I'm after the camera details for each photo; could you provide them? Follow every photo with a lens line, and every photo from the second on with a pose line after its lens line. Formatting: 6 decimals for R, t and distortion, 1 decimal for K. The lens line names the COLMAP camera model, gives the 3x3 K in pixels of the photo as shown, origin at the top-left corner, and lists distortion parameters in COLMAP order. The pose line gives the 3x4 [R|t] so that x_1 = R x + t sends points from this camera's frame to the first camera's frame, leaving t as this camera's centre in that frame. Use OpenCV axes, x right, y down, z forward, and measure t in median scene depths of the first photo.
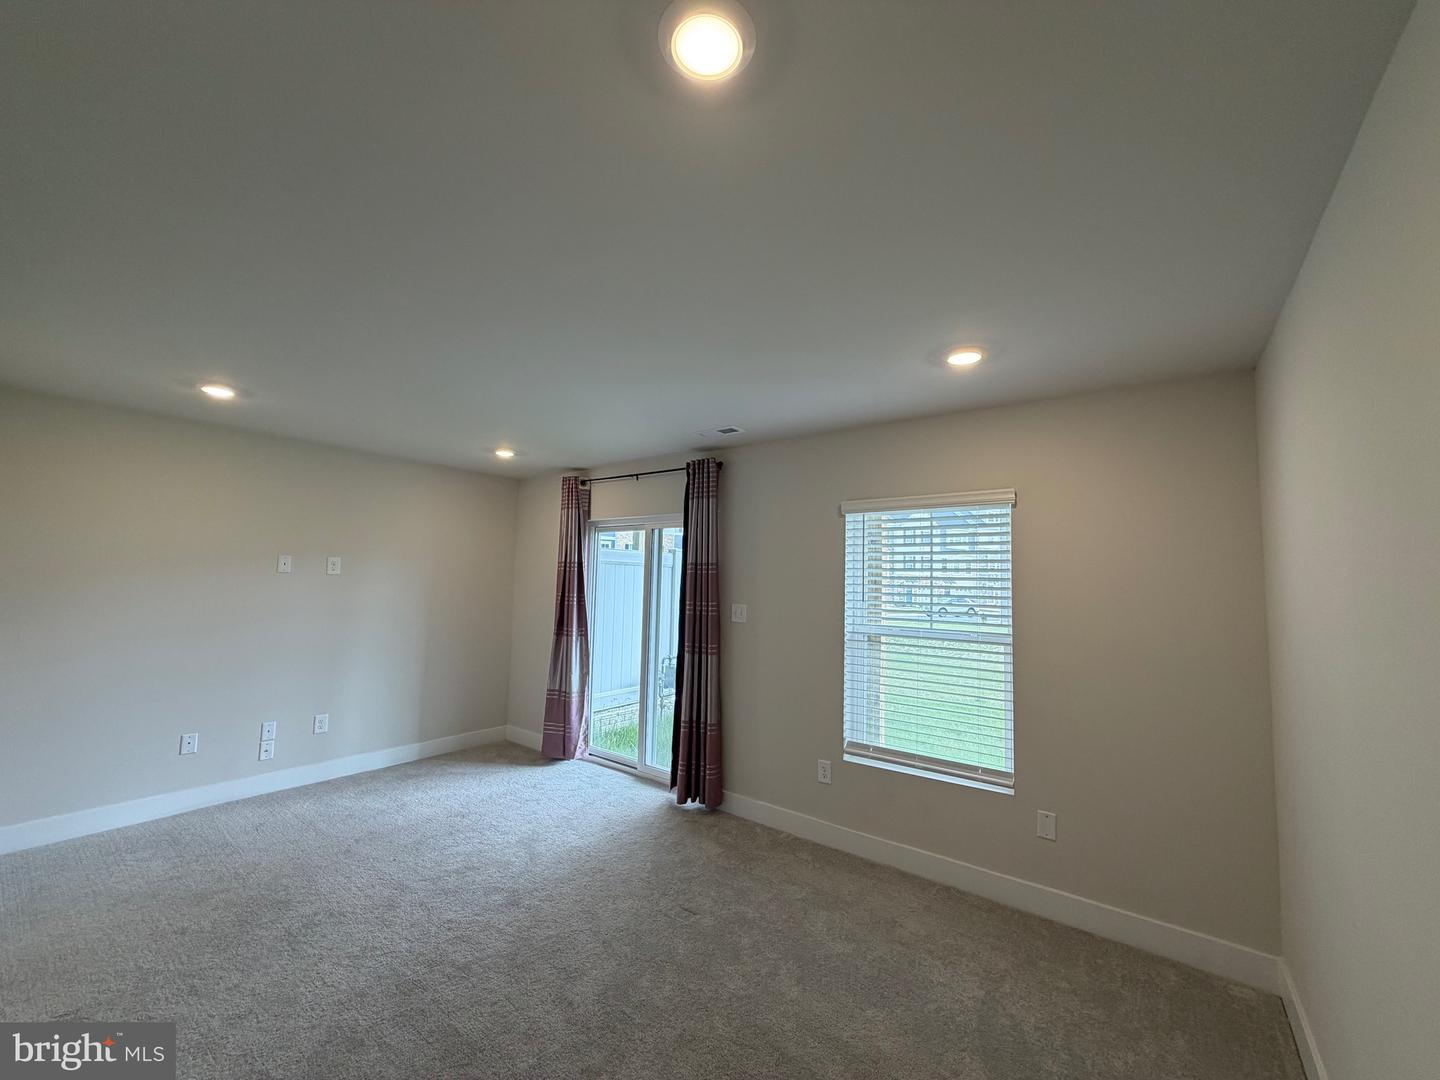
lens RADIAL K [[571.0, 0, 716.6], [0, 571.0, 540.6], [0, 0, 1]] dist [0.000242, 0.000474]
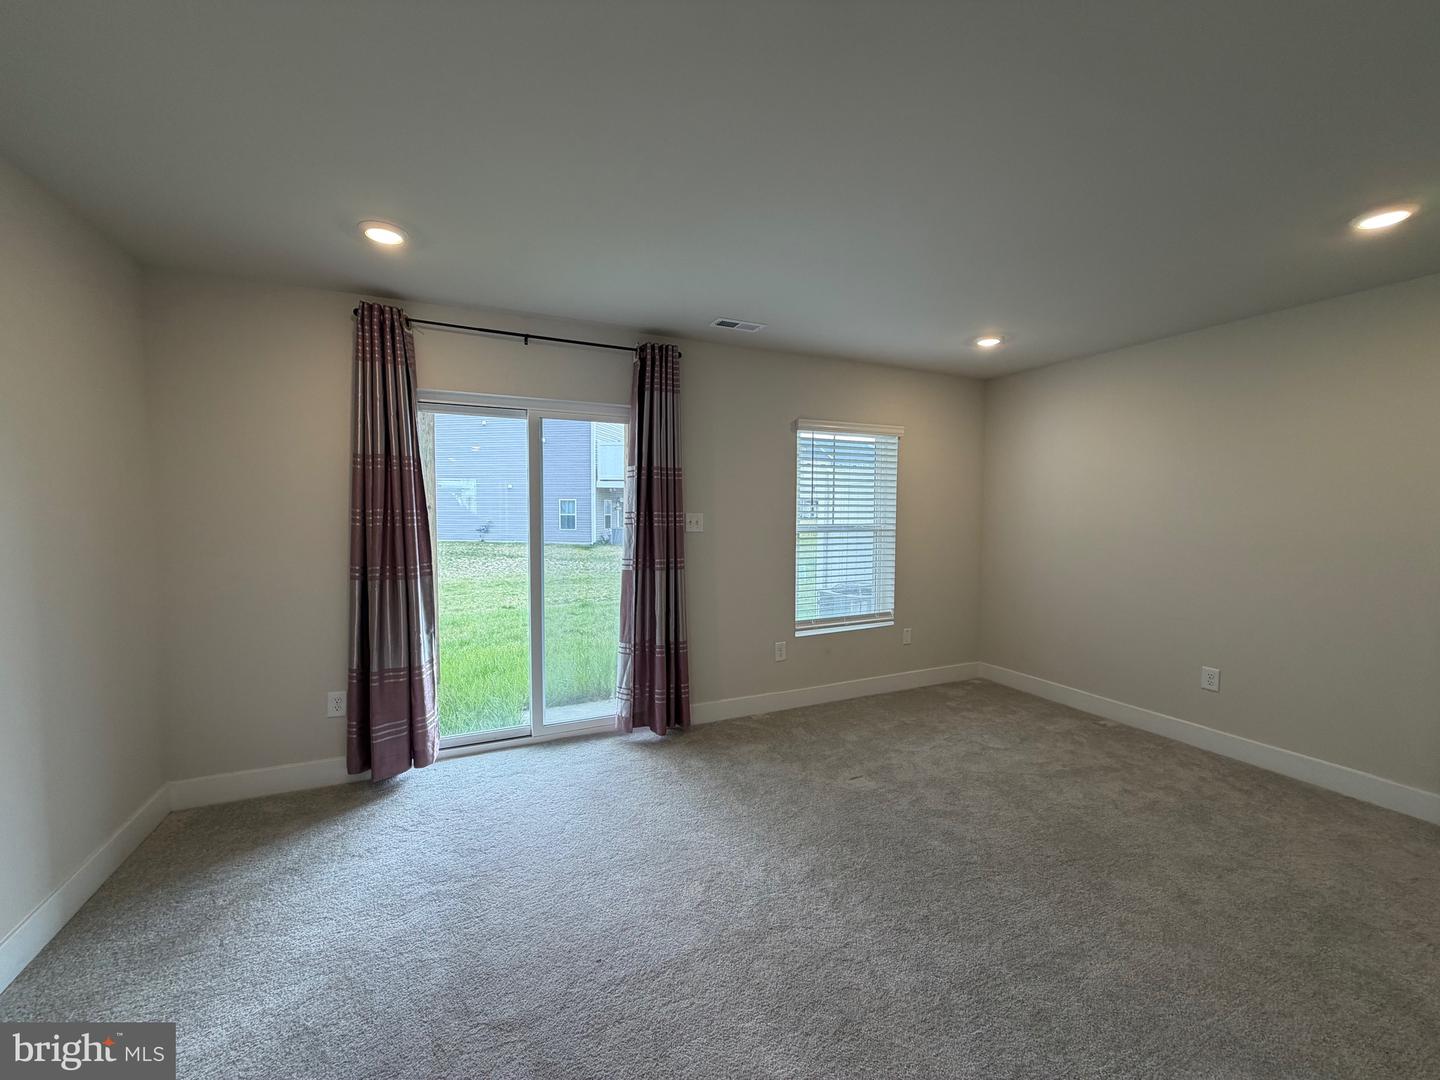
lens RADIAL K [[573.8, 0, 718.0], [0, 573.8, 535.3], [0, 0, 1]] dist [0.000518, 0.000090]
pose [[0.465752, -0.065678, 0.882475, -0.771769], [-0.058335, 0.992794, 0.104677, 0.045822], [-0.882991, -0.100233, 0.458564, 0.518050]]
